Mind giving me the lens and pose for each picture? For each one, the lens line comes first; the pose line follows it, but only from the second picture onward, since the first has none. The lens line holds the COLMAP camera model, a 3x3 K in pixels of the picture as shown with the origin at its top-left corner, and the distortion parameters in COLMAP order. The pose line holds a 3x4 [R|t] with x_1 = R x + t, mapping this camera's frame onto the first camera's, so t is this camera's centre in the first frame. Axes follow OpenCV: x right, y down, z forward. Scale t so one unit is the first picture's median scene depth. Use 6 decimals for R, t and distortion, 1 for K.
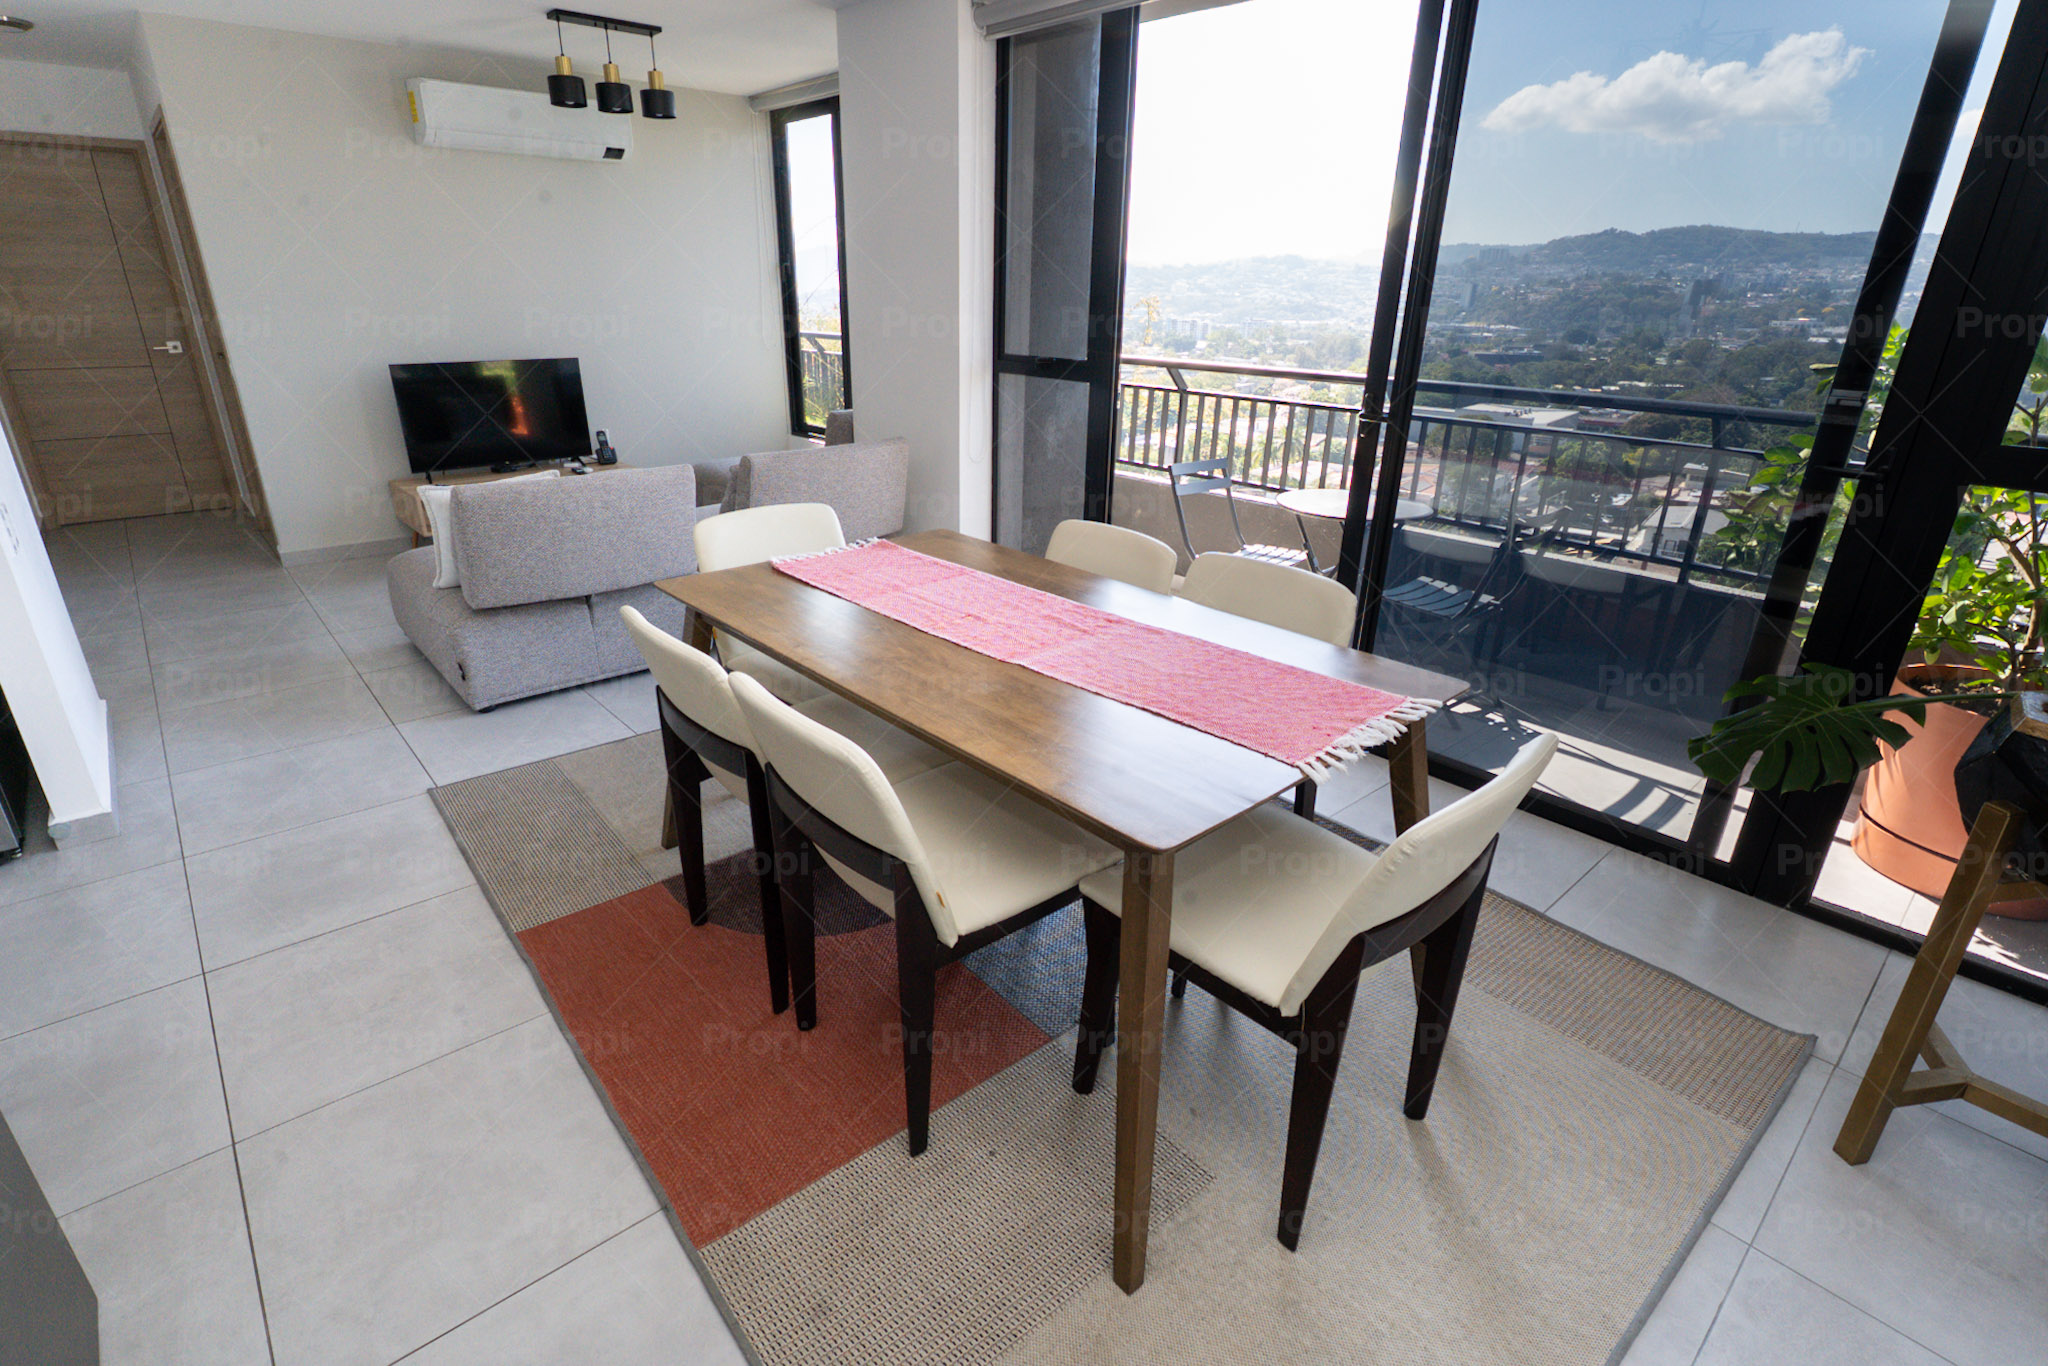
lens RADIAL K [[987.7, 0, 1024.0], [0, 987.7, 683.0], [0, 0, 1]] dist [-0.001713, -0.000172]
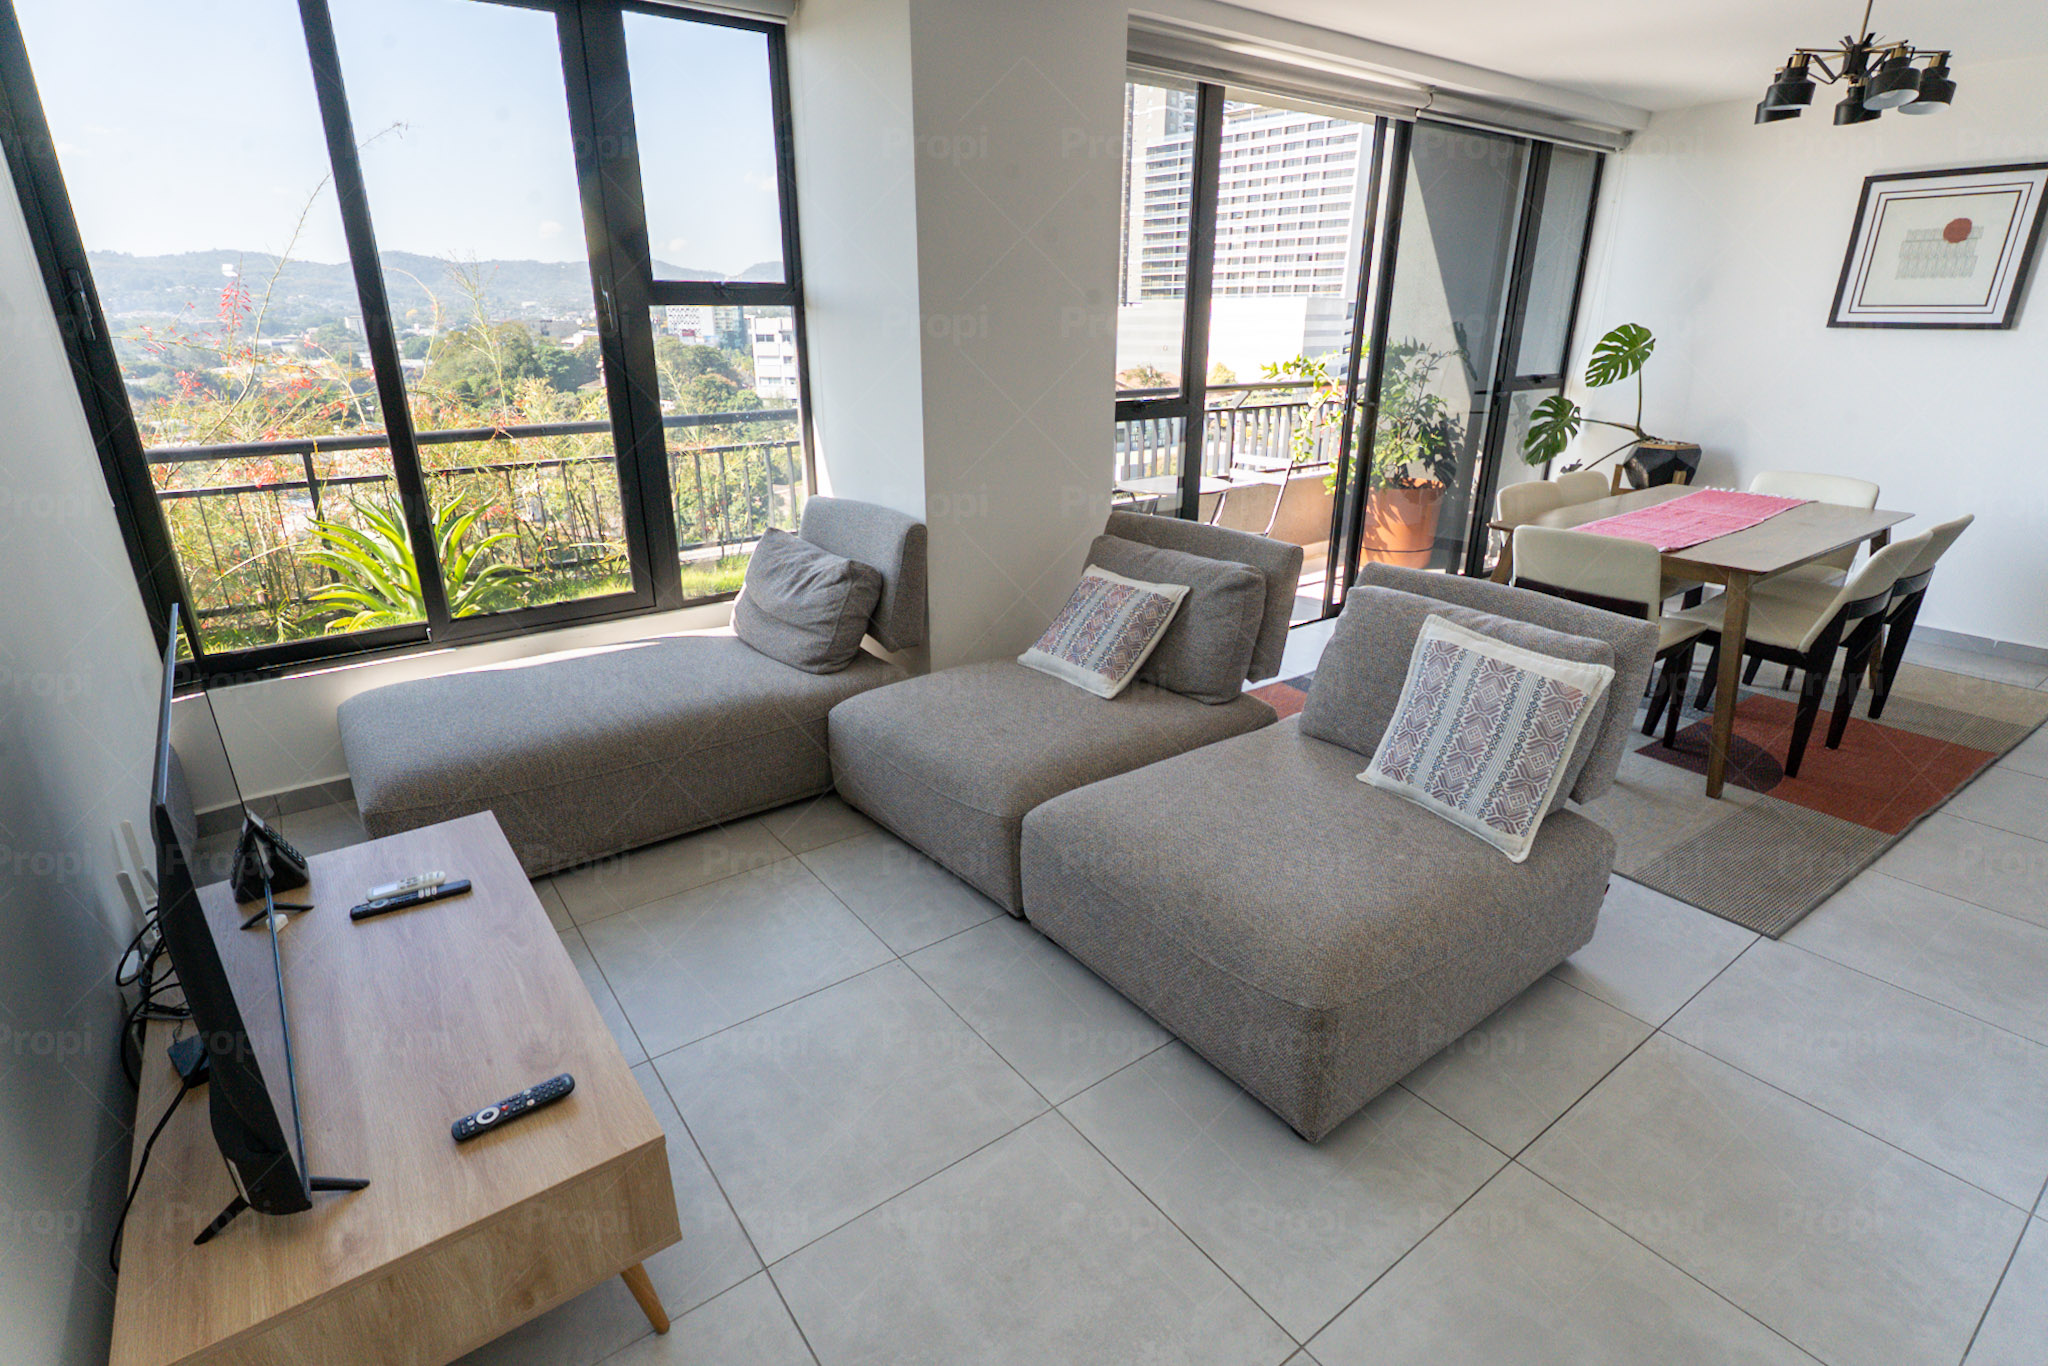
lens RADIAL K [[987.7, 0, 1024.0], [0, 987.7, 683.0], [0, 0, 1]] dist [-0.001713, -0.000172]
pose [[0.085676, -0.370256, 0.924970, -1.171105], [0.369843, 0.873870, 0.315543, -0.508847], [-0.925135, 0.315060, 0.211806, 1.160351]]
